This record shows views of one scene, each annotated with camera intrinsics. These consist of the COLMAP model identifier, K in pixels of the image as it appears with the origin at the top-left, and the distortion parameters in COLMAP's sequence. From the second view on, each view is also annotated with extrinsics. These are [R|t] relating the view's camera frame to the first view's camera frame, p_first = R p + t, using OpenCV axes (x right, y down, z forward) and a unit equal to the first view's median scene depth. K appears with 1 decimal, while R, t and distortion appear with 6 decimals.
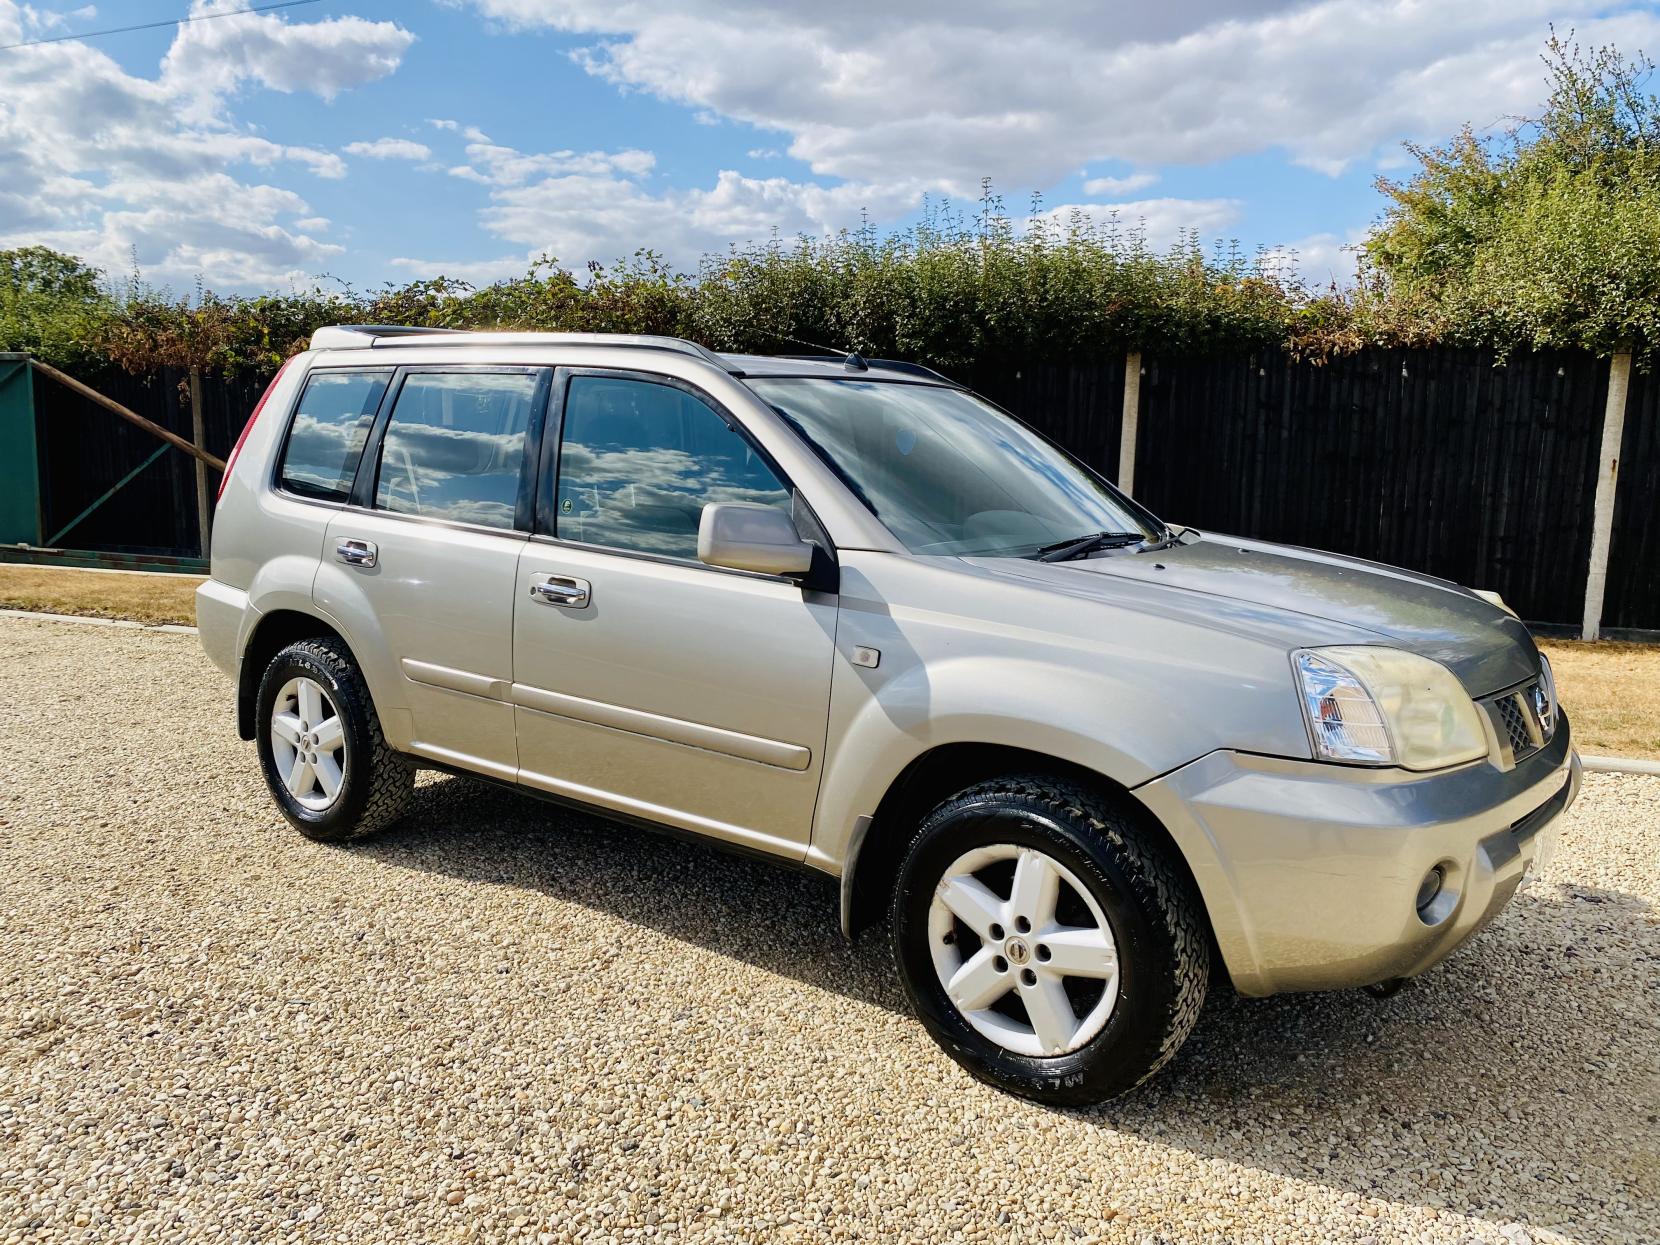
lens RADIAL K [[1263.2, 0, 830.0], [0, 1263.2, 622.5], [0, 0, 1]] dist [0.012773, -0.008449]
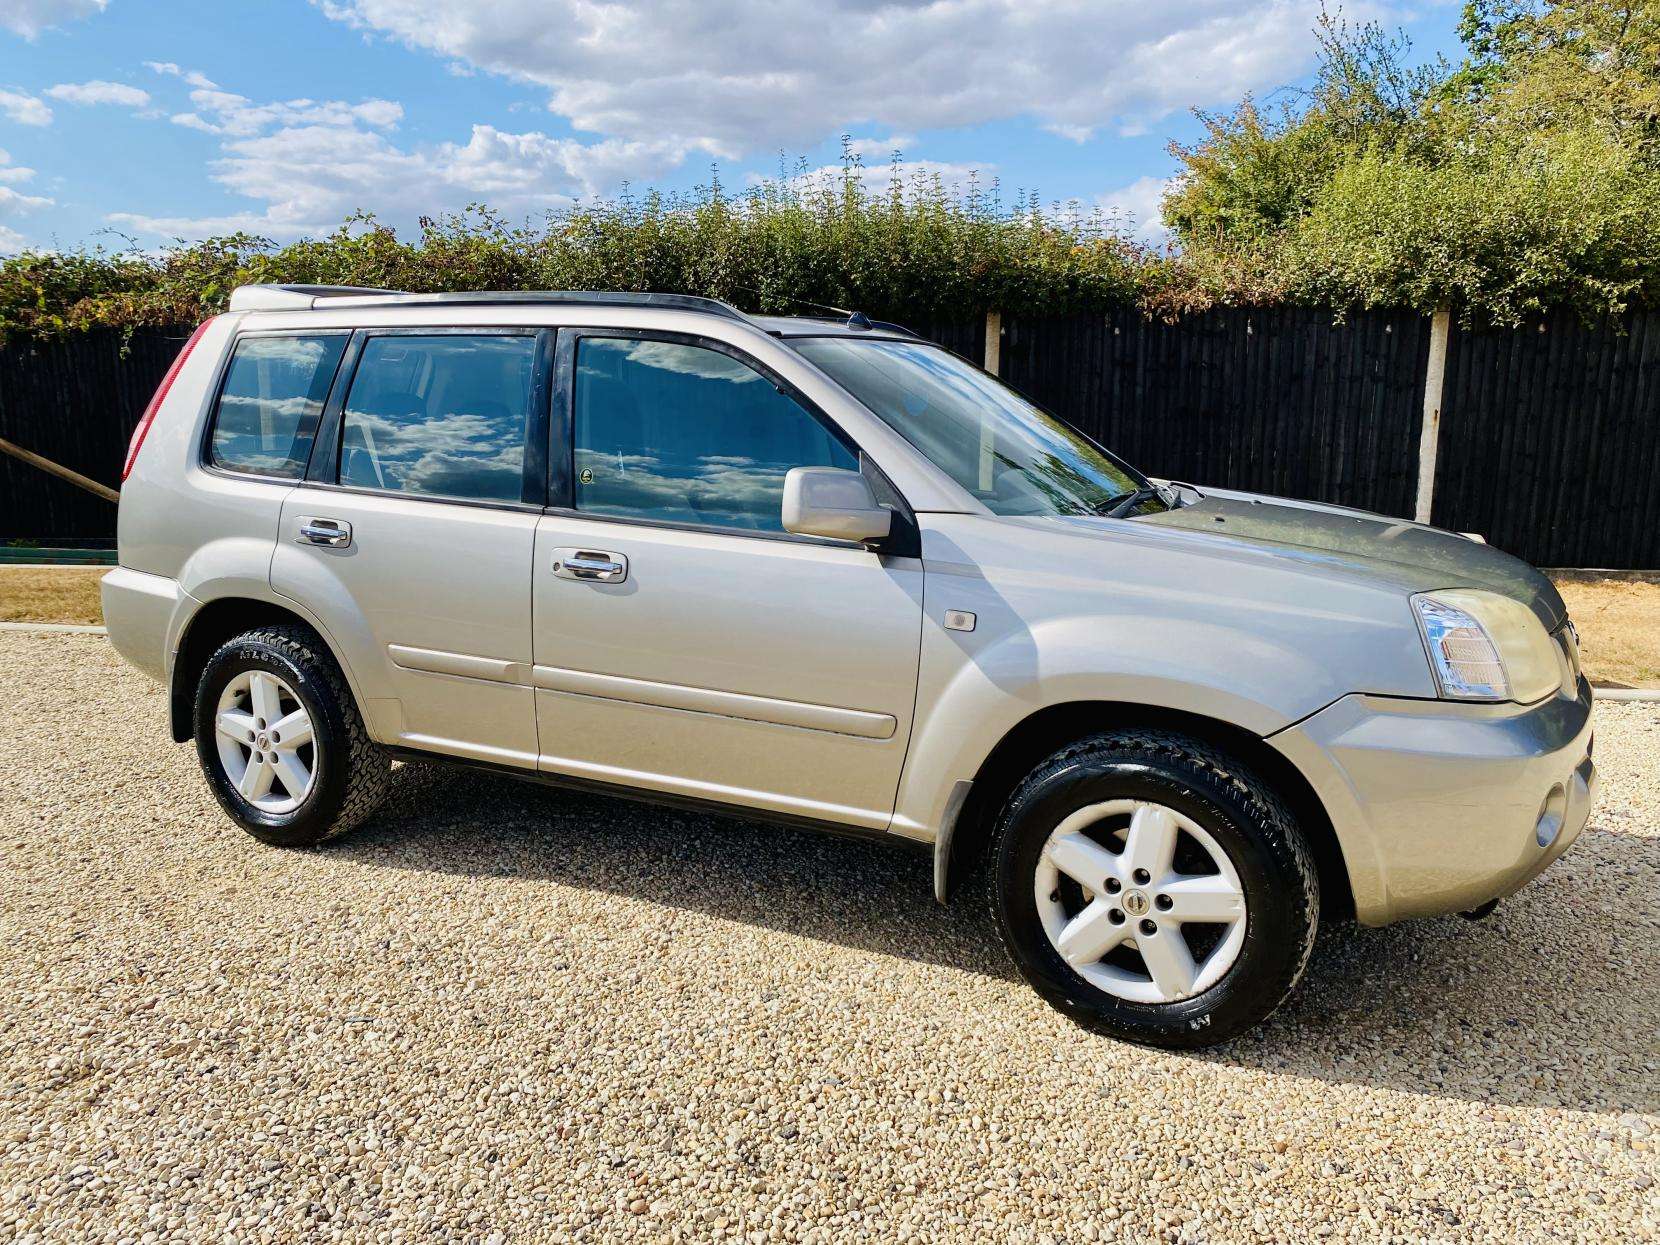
lens RADIAL K [[1263.2, 0, 830.0], [0, 1263.2, 622.5], [0, 0, 1]] dist [0.012773, -0.008449]
pose [[0.985463, -0.044149, 0.164051, -0.194241], [0.039345, 0.998699, 0.032426, -0.006114], [-0.165269, -0.025500, 0.985919, 0.033581]]
